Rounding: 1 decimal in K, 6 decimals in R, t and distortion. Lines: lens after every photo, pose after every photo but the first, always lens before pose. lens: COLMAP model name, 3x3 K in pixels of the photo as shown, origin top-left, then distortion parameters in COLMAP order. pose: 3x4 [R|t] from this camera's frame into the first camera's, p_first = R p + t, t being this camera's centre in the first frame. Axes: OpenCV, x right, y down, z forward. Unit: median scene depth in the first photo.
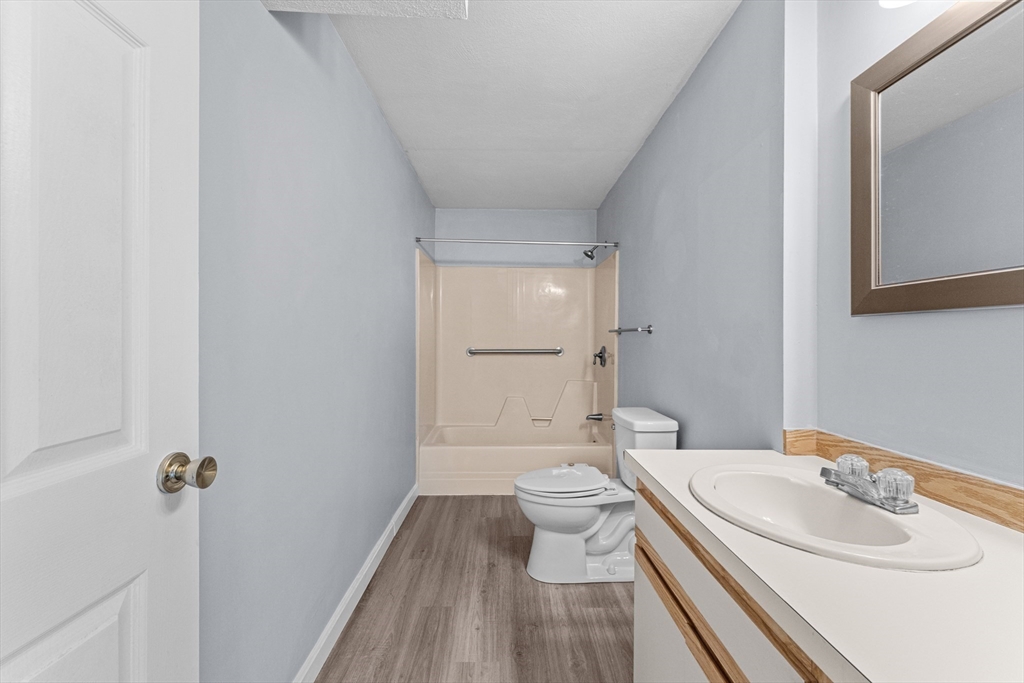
lens RADIAL K [[435.5, 0, 509.8], [0, 435.5, 333.4], [0, 0, 1]] dist [0.000579, -0.000096]
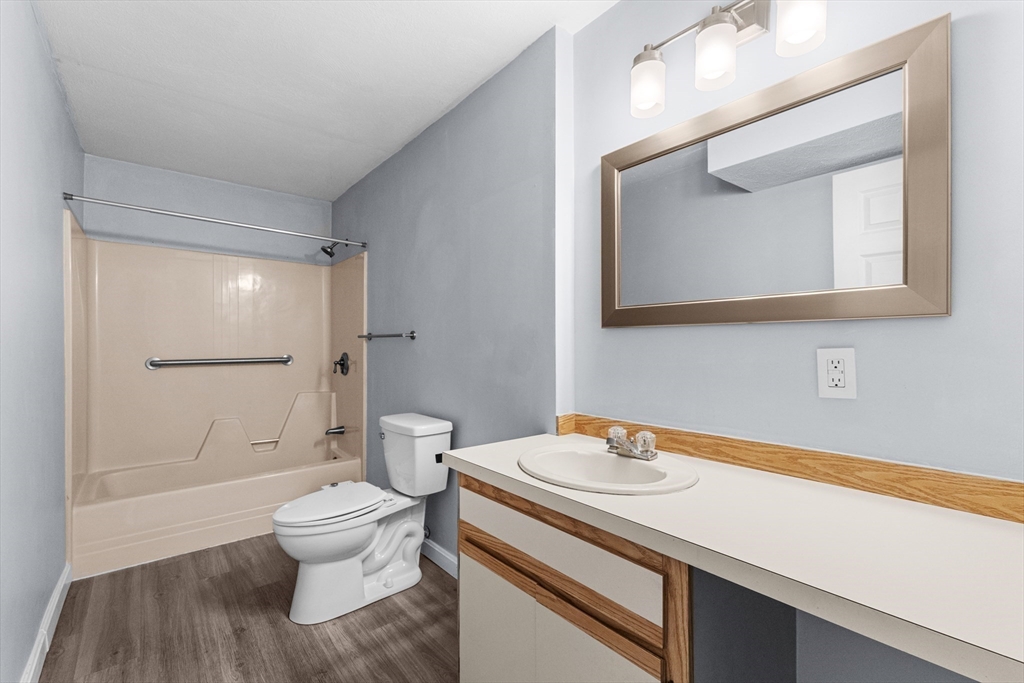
lens RADIAL K [[437.4, 0, 553.4], [0, 437.4, 339.5], [0, 0, 1]] dist [0.003305, -0.000045]
pose [[0.765937, 0.002349, 0.642911, -0.116400], [-0.003322, 0.999994, 0.000303, -0.001080], [-0.642907, -0.002368, 0.765941, 0.019992]]
